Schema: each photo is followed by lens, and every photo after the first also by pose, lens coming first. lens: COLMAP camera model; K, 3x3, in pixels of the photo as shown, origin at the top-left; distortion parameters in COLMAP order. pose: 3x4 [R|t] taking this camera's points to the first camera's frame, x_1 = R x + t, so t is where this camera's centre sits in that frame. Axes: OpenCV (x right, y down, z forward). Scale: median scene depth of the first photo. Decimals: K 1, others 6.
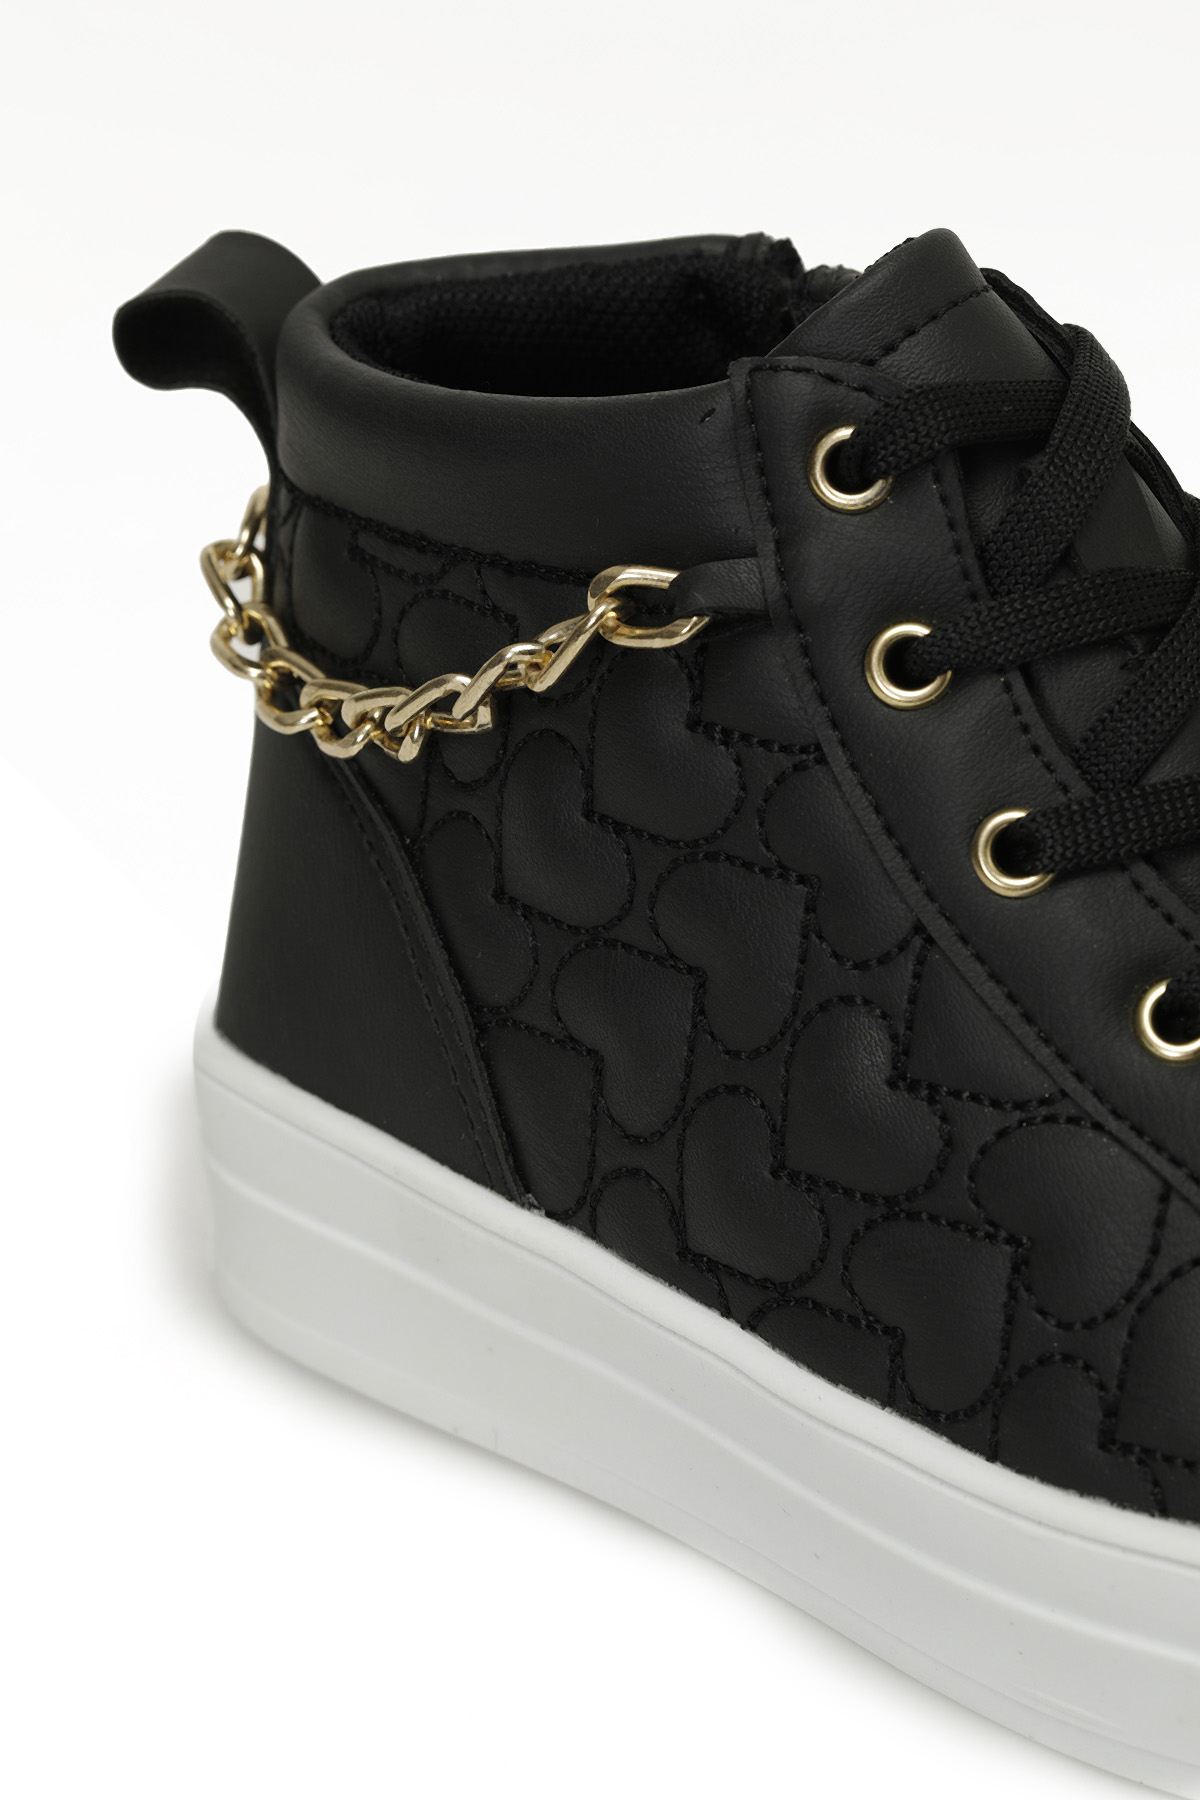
lens RADIAL K [[7228.9, 0, 600.0], [0, 7228.9, 900.0], [0, 0, 1]] dist [-0.461442, -1.328292]
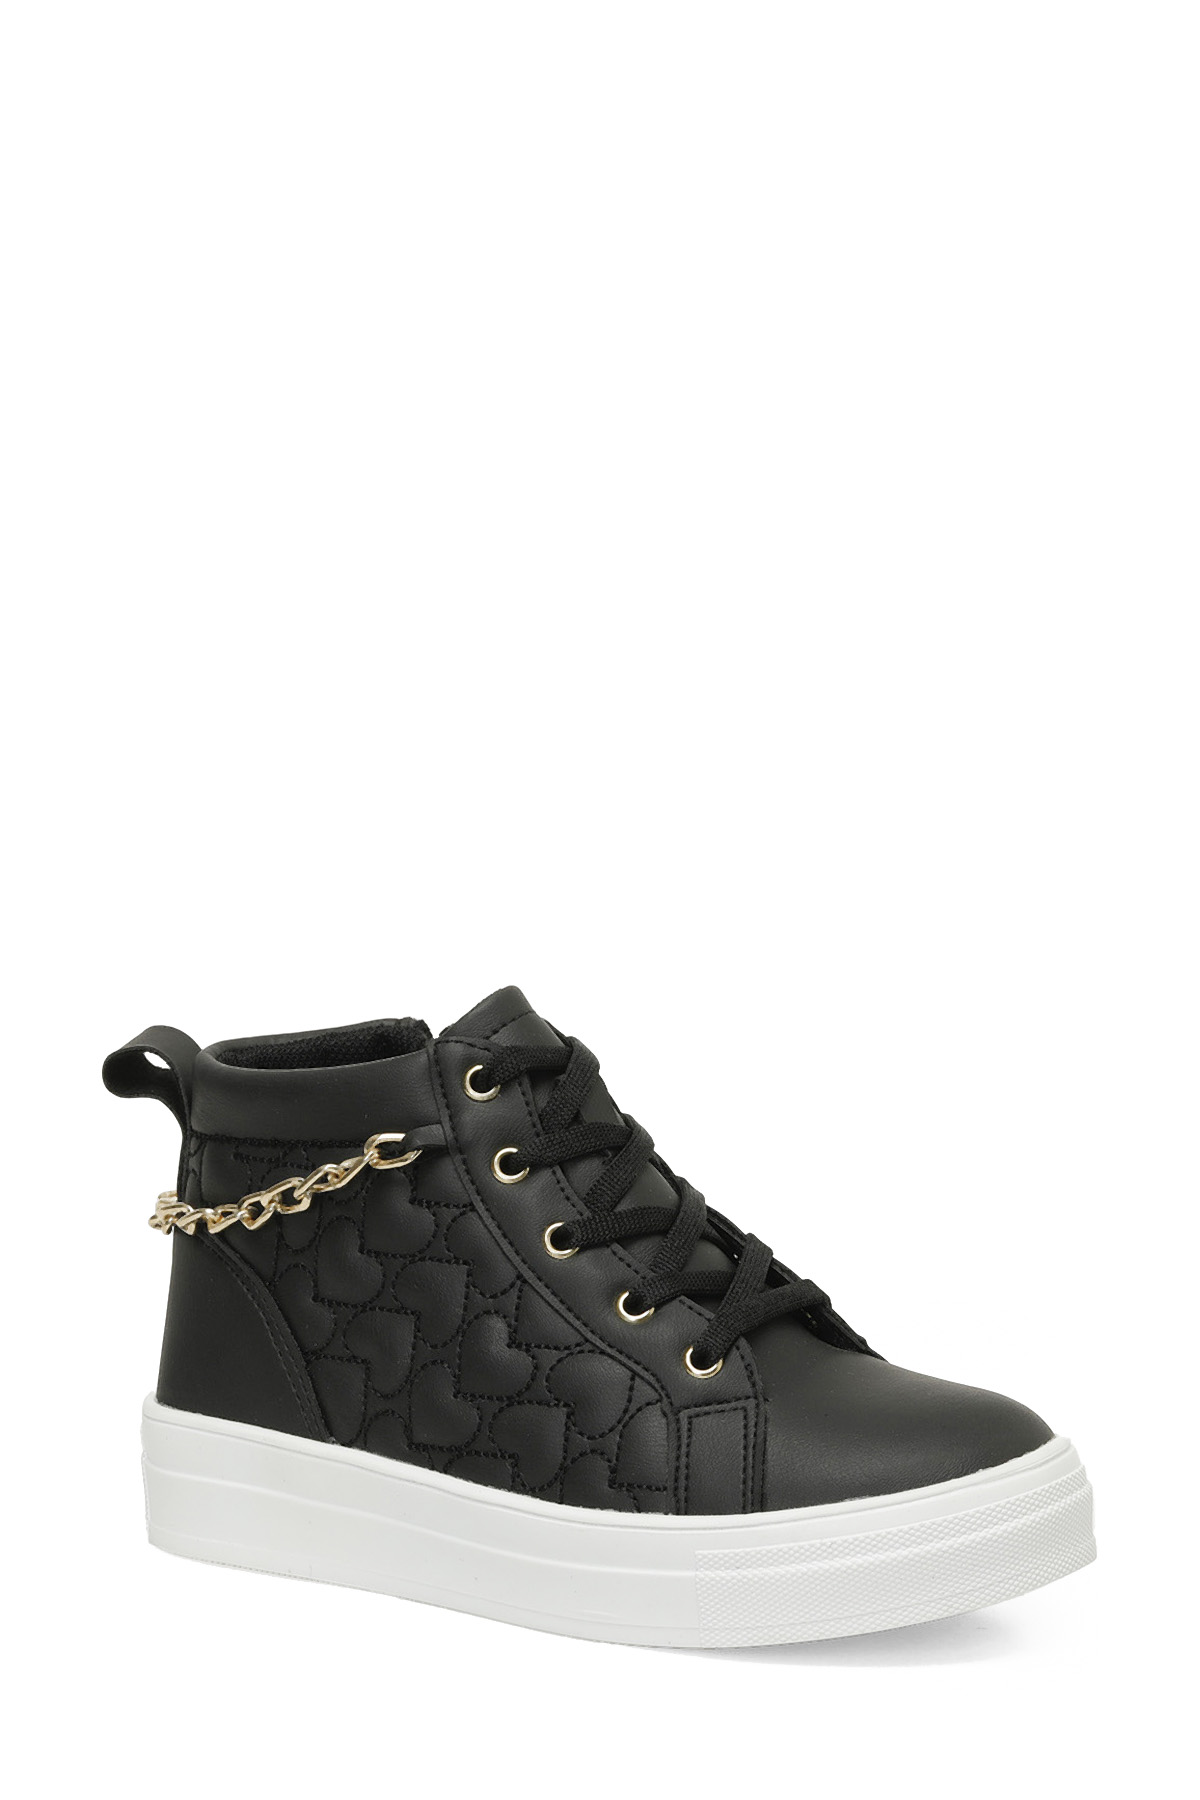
lens RADIAL K [[7228.9, 0, 600.0], [0, 7228.9, 900.0], [0, 0, 1]] dist [-0.461442, -1.328292]
pose [[0.993358, -0.016046, 0.113938, -0.189754], [0.036598, 0.982865, -0.180655, 0.301233], [-0.109087, 0.183625, 0.976925, -1.268014]]
